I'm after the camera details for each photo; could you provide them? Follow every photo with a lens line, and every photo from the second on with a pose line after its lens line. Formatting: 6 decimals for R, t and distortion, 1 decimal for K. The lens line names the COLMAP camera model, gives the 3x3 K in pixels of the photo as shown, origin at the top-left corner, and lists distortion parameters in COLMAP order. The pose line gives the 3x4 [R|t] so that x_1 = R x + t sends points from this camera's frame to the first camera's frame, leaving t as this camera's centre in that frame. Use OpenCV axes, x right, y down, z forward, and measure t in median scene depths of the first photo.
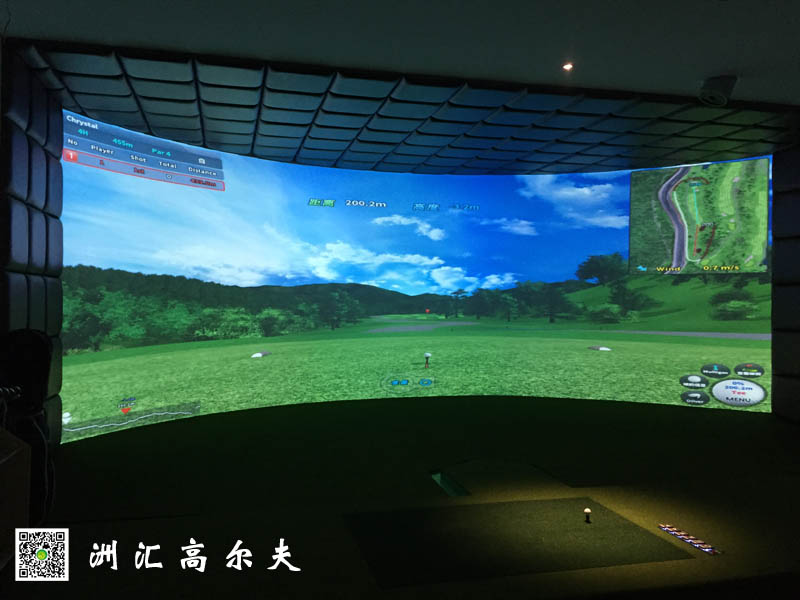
lens RADIAL K [[684.5, 0, 400.0], [0, 684.5, 300.0], [0, 0, 1]] dist [0.077301, -0.000680]
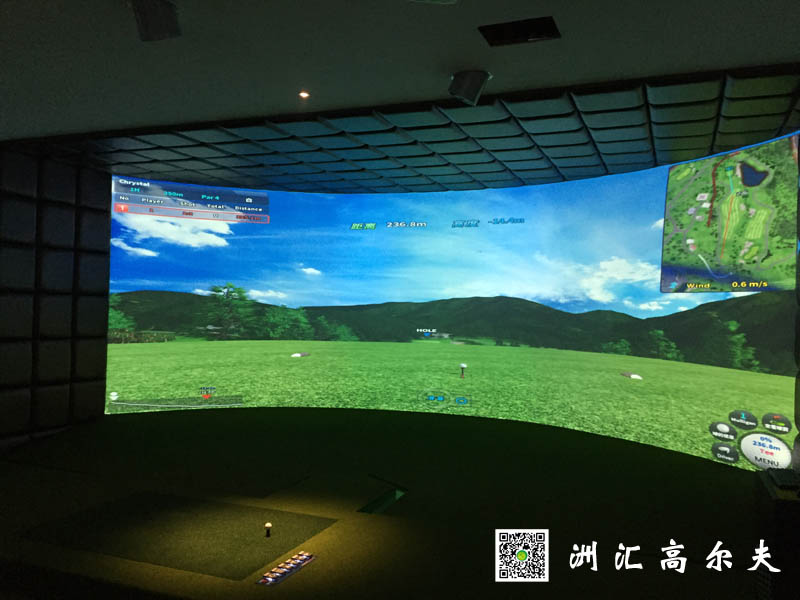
lens RADIAL K [[662.6, 0, 412.6], [0, 662.6, 298.4], [0, 0, 1]] dist [0.056021, -0.008129]
pose [[0.806940, 0.006716, -0.590595, 0.598611], [-0.023310, 0.999518, -0.020484, -0.007087], [0.590173, 0.030296, 0.806708, 0.193178]]
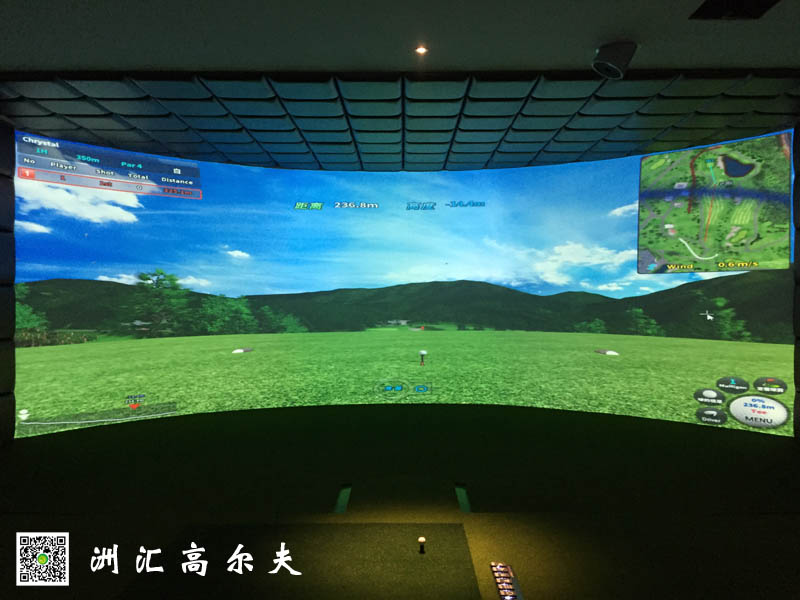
lens RADIAL K [[670.9, 0, 400.0], [0, 670.9, 300.0], [0, 0, 1]] dist [0.048284, -0.001506]
pose [[0.965620, -0.003701, -0.259931, 0.277807], [0.003155, 0.999992, -0.002516, -0.001921], [0.259938, 0.001610, 0.965624, 0.088682]]
